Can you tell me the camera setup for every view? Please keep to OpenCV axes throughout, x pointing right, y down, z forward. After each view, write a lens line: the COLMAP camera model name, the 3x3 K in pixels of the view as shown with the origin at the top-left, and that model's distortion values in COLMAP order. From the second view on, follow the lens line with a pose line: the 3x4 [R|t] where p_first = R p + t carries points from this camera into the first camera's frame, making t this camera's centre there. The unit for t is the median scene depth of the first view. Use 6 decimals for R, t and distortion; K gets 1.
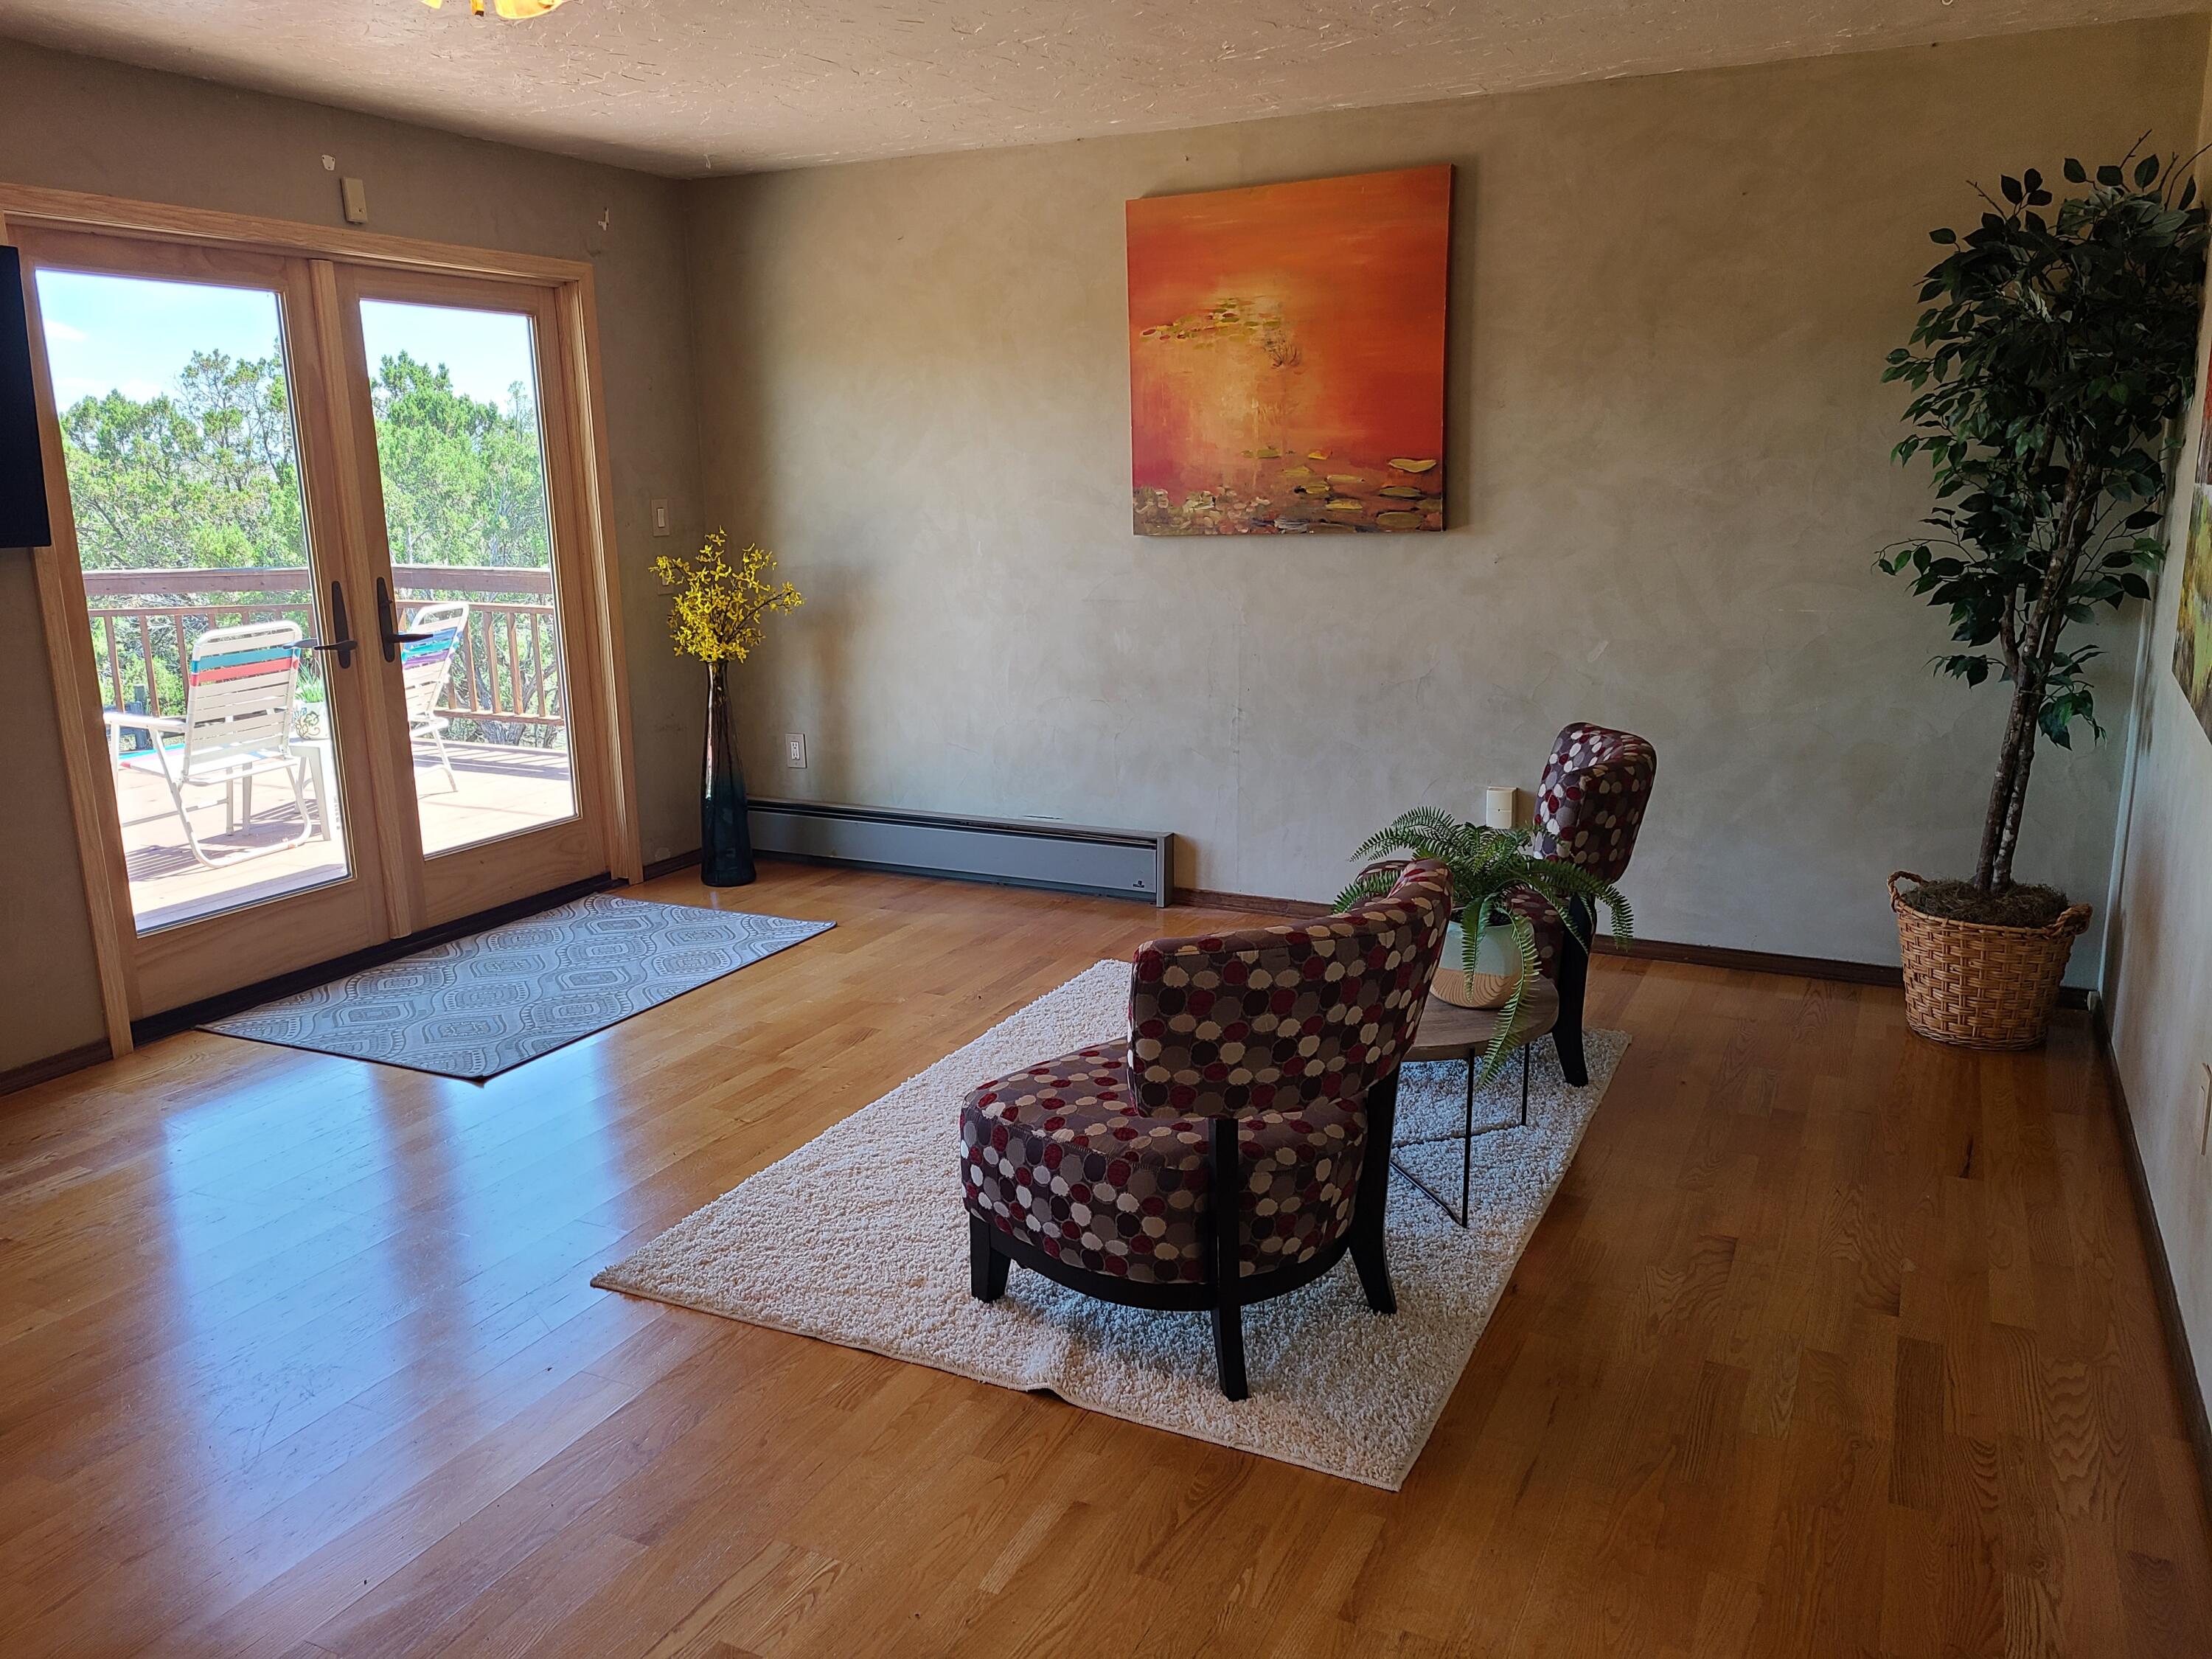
lens RADIAL K [[1676.5, 0, 1098.5], [0, 1676.5, 823.3], [0, 0, 1]] dist [0.062376, -0.049689]
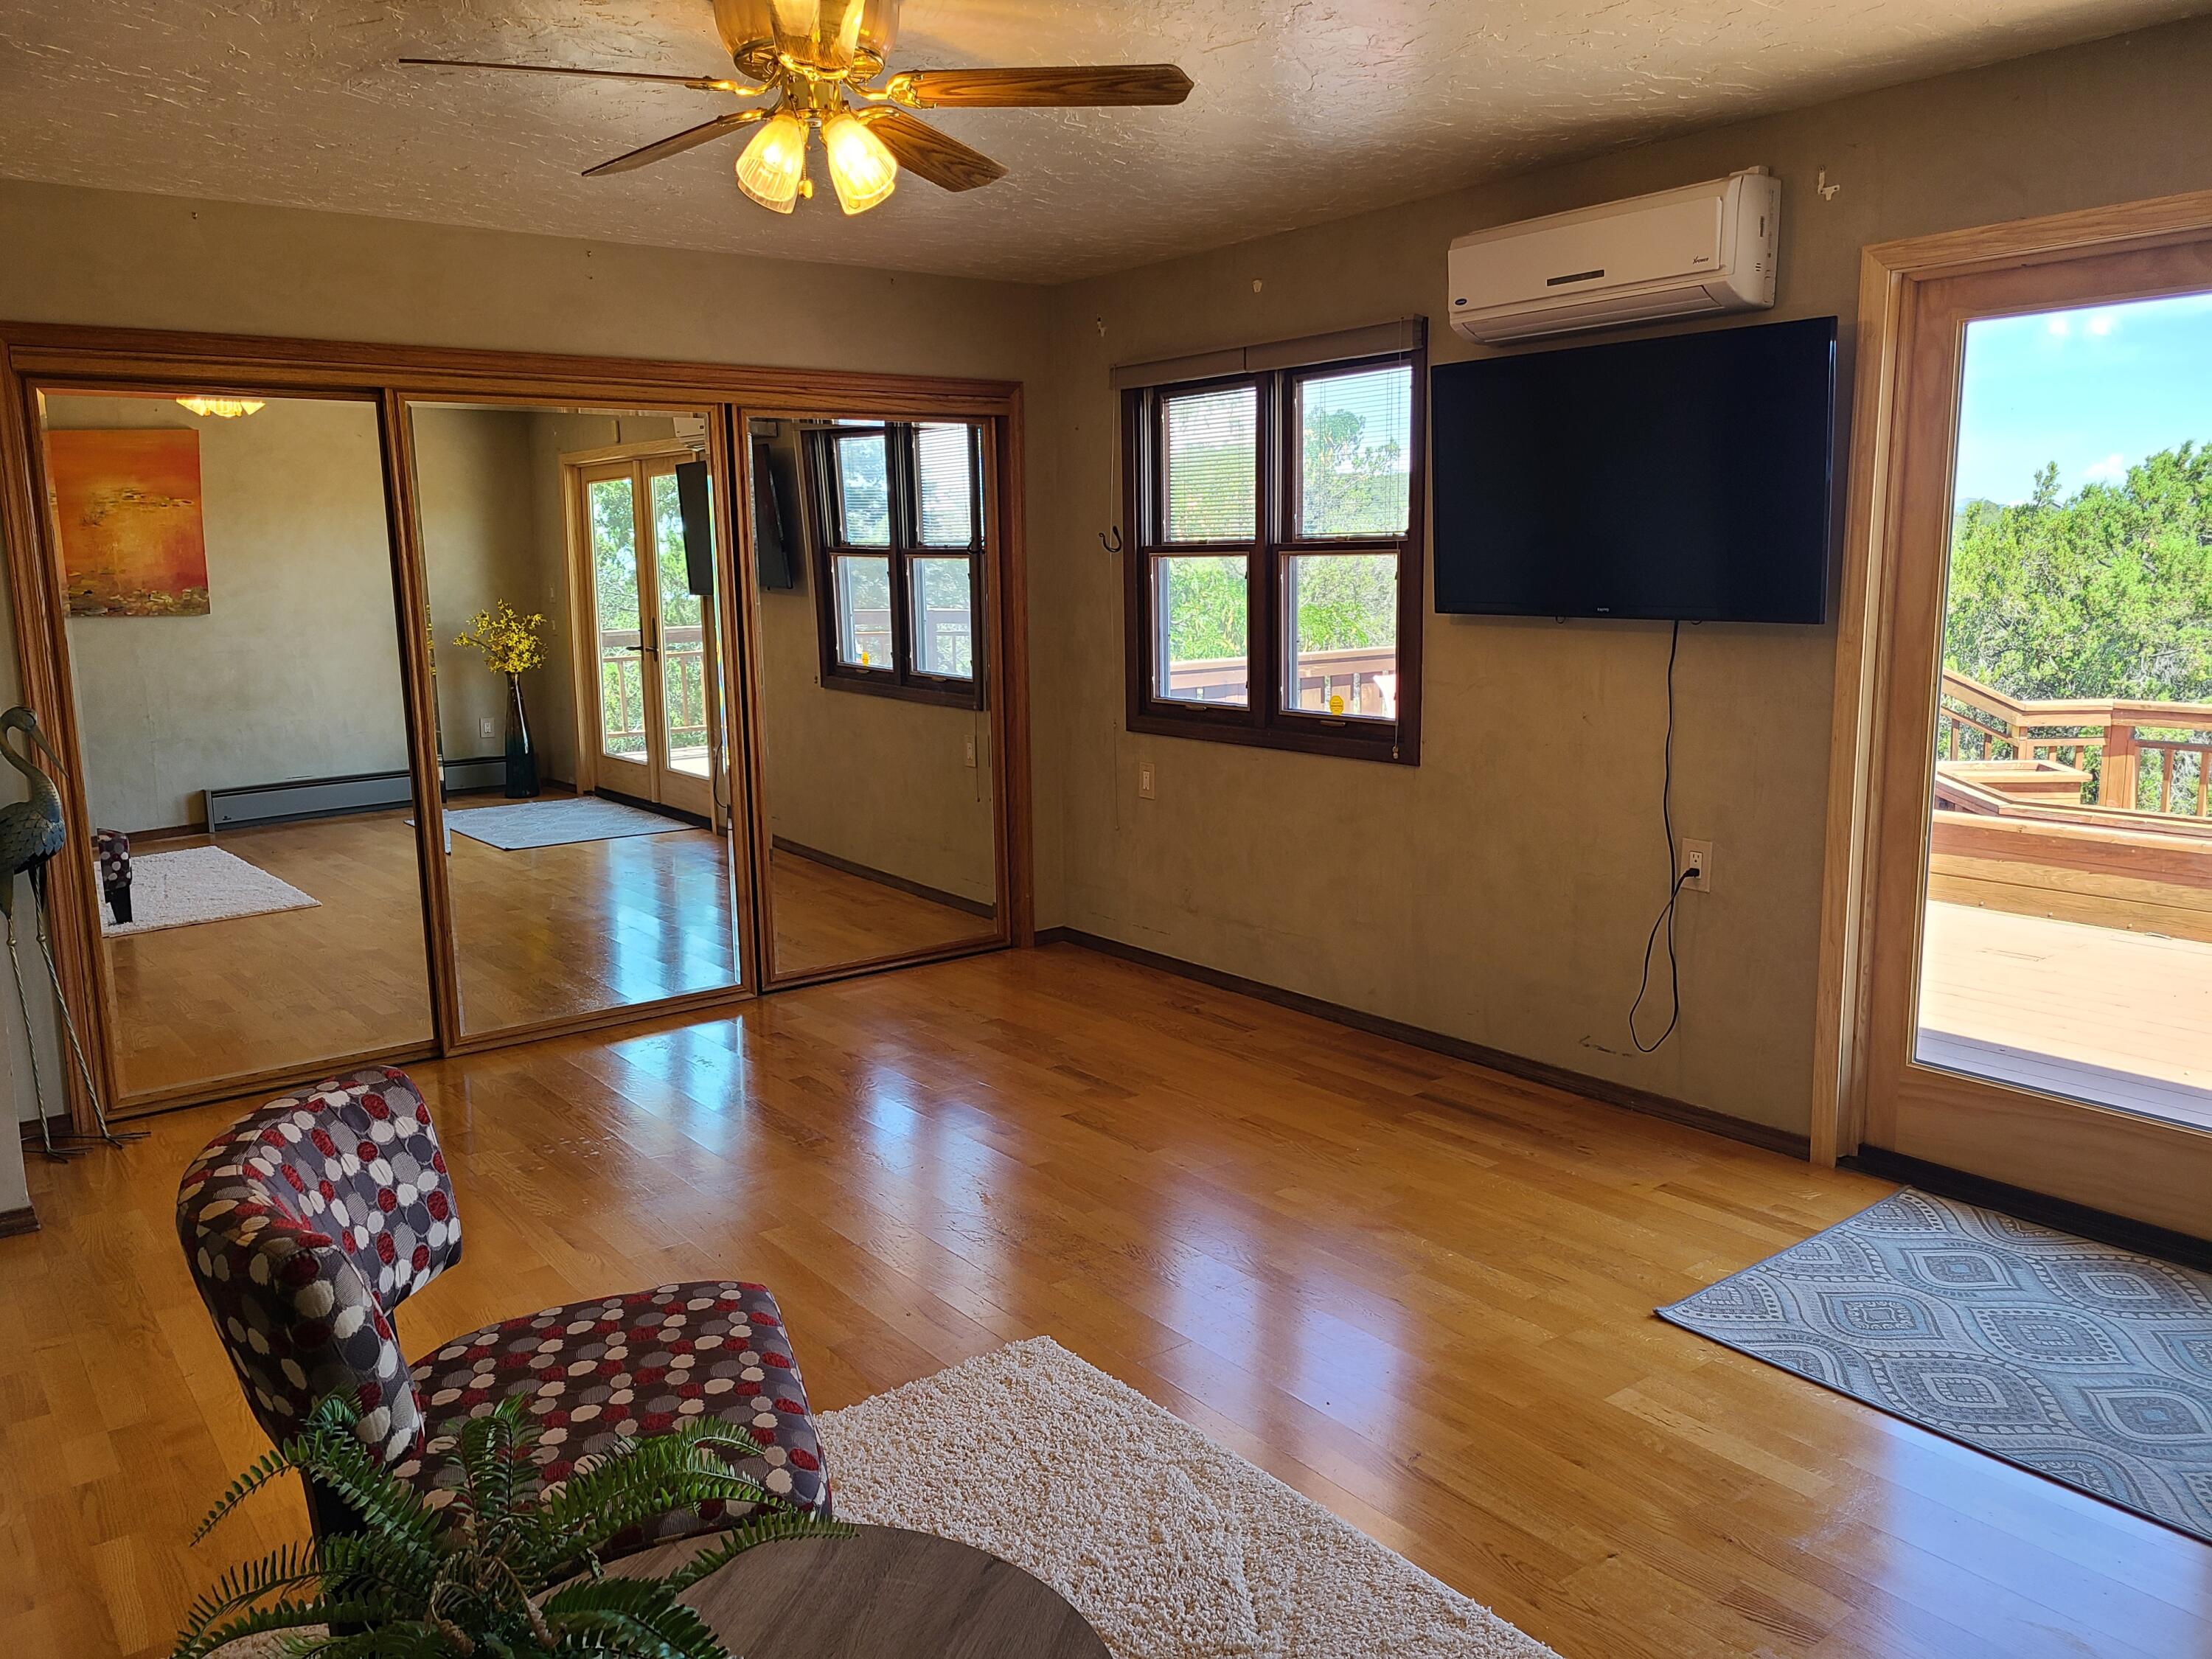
lens RADIAL K [[1676.5, 0, 1098.0], [0, 1676.5, 827.2], [0, 0, 1]] dist [0.062376, -0.049689]
pose [[-0.438658, 0.171850, -0.882069, 0.335120], [-0.168233, 0.948488, 0.268454, -0.191357], [0.882767, 0.266152, -0.387151, 0.824030]]
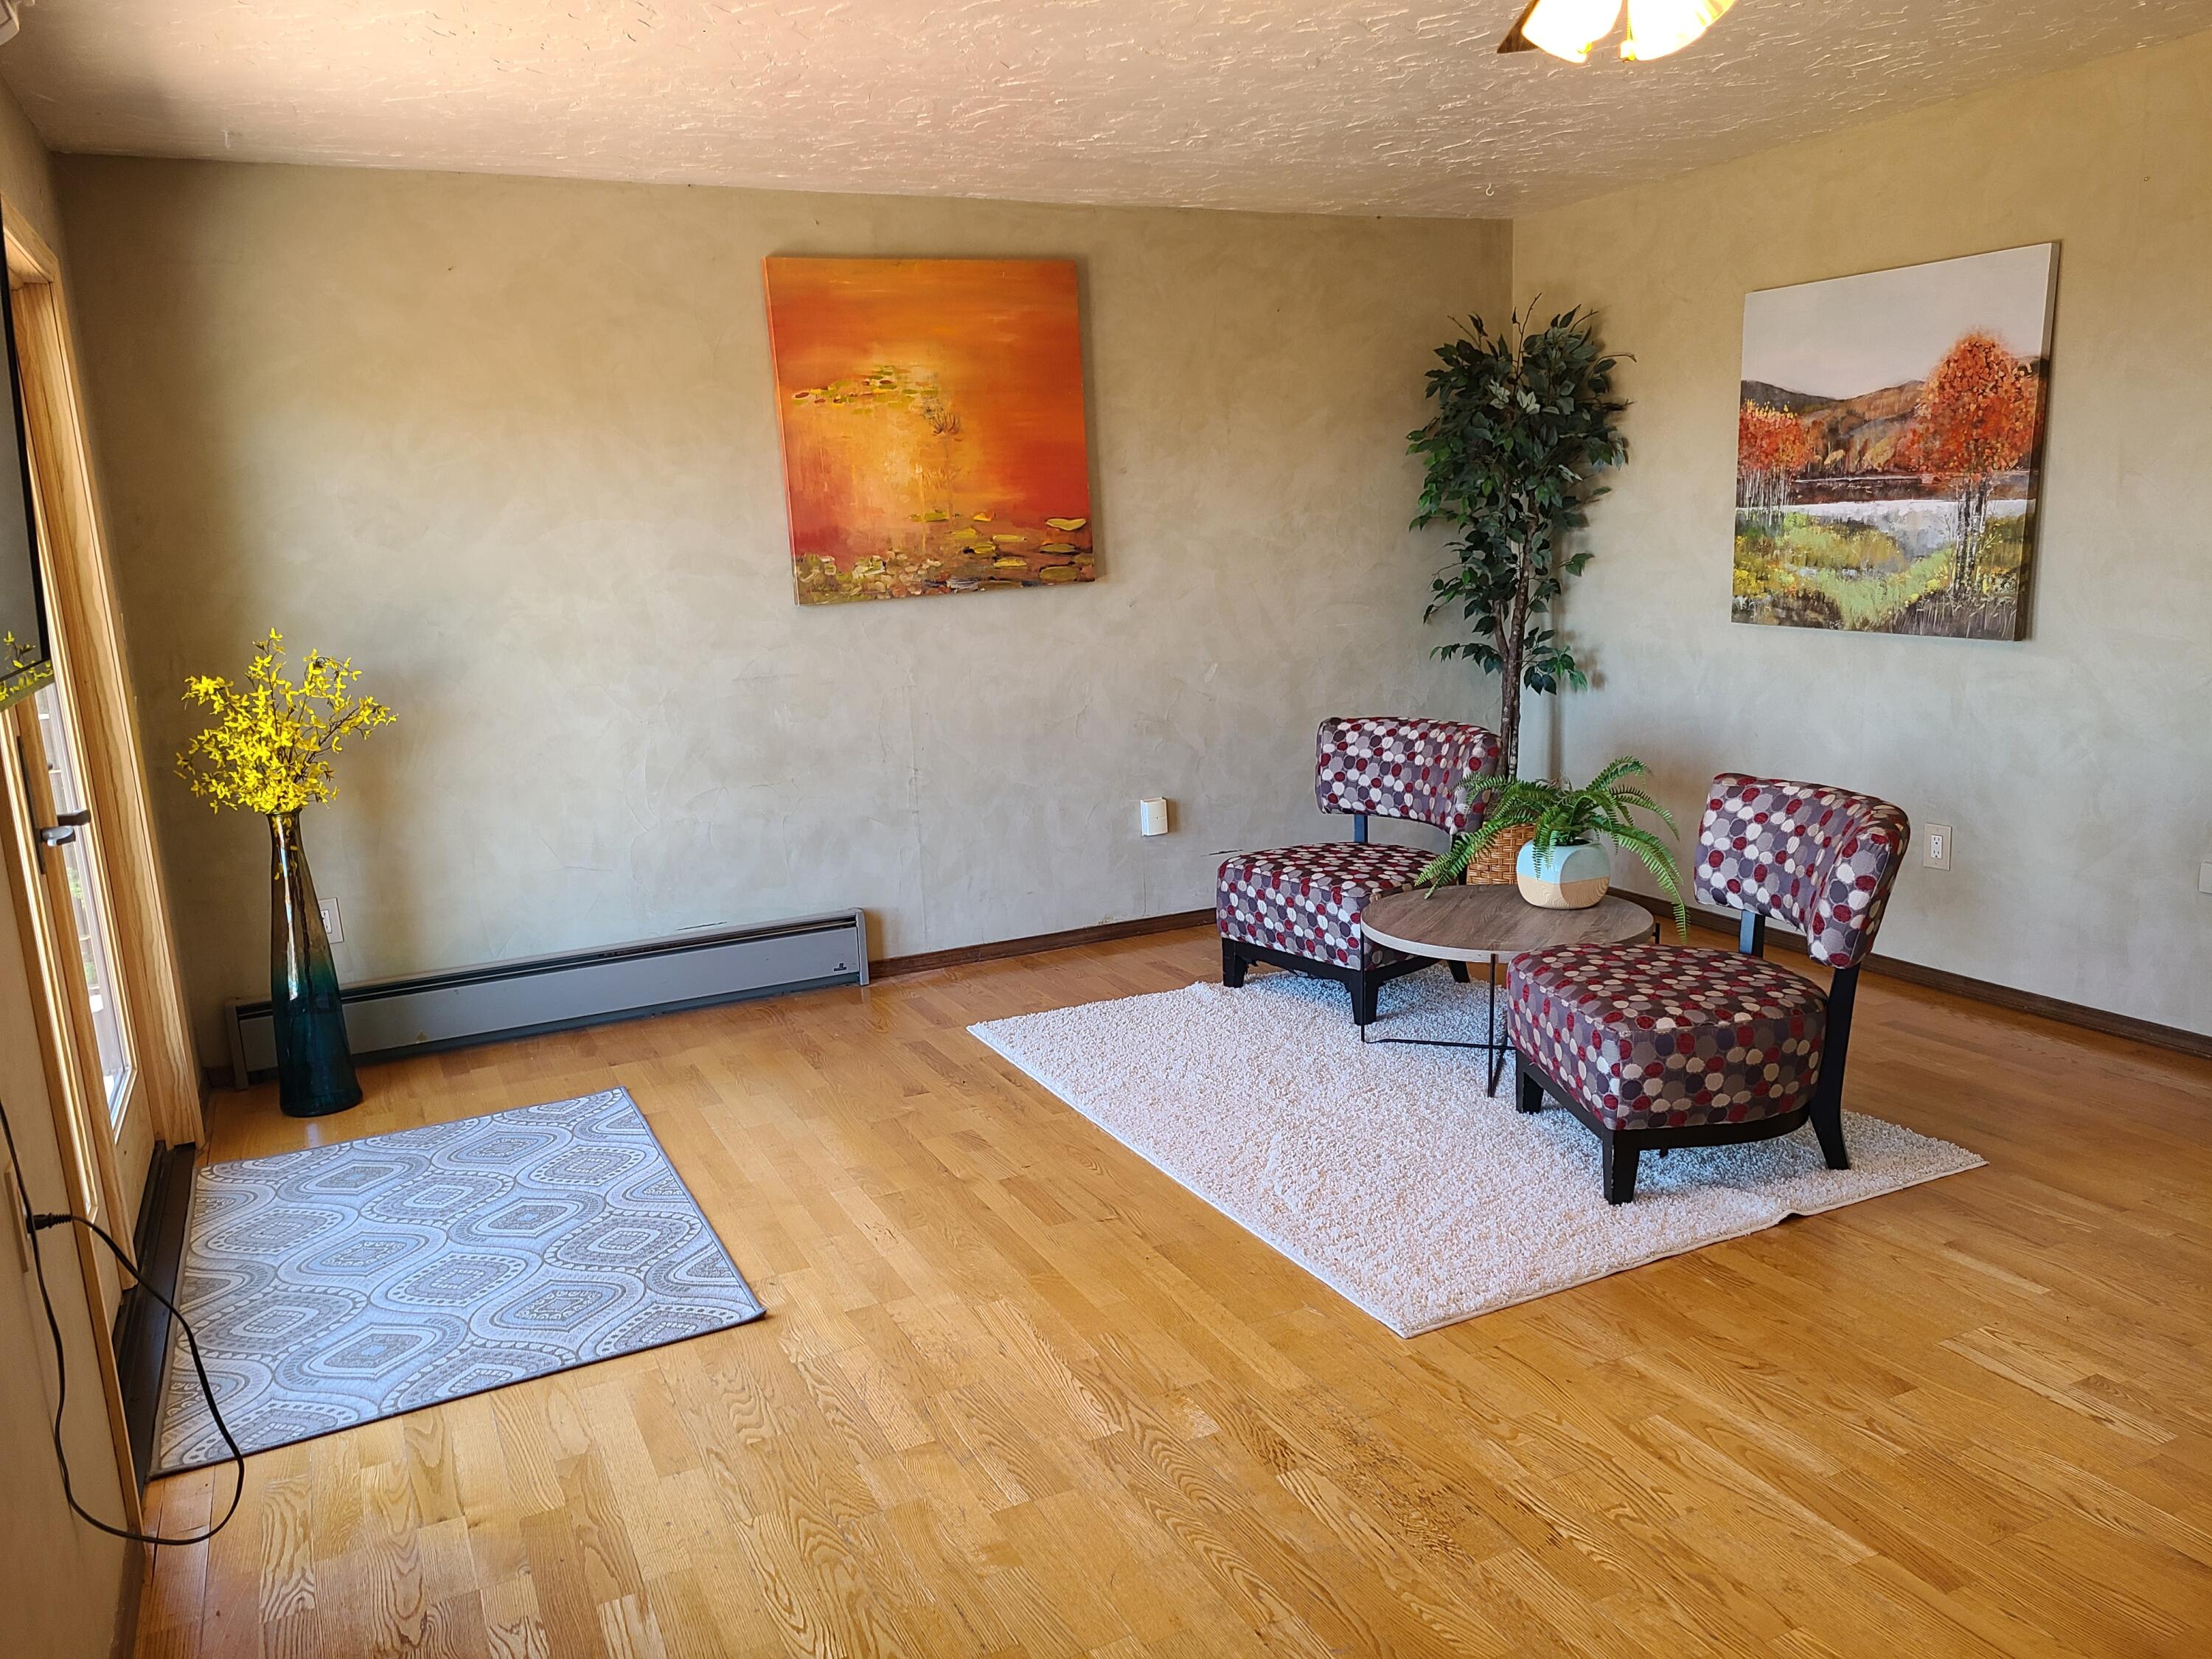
lens RADIAL K [[1676.5, 0, 1106.3], [0, 1676.5, 844.3], [0, 0, 1]] dist [0.062376, -0.049689]
pose [[0.605039, -0.163832, 0.779158, -0.677984], [0.203901, 0.977849, 0.047275, -0.051060], [-0.769644, 0.130267, 0.625043, 0.302789]]
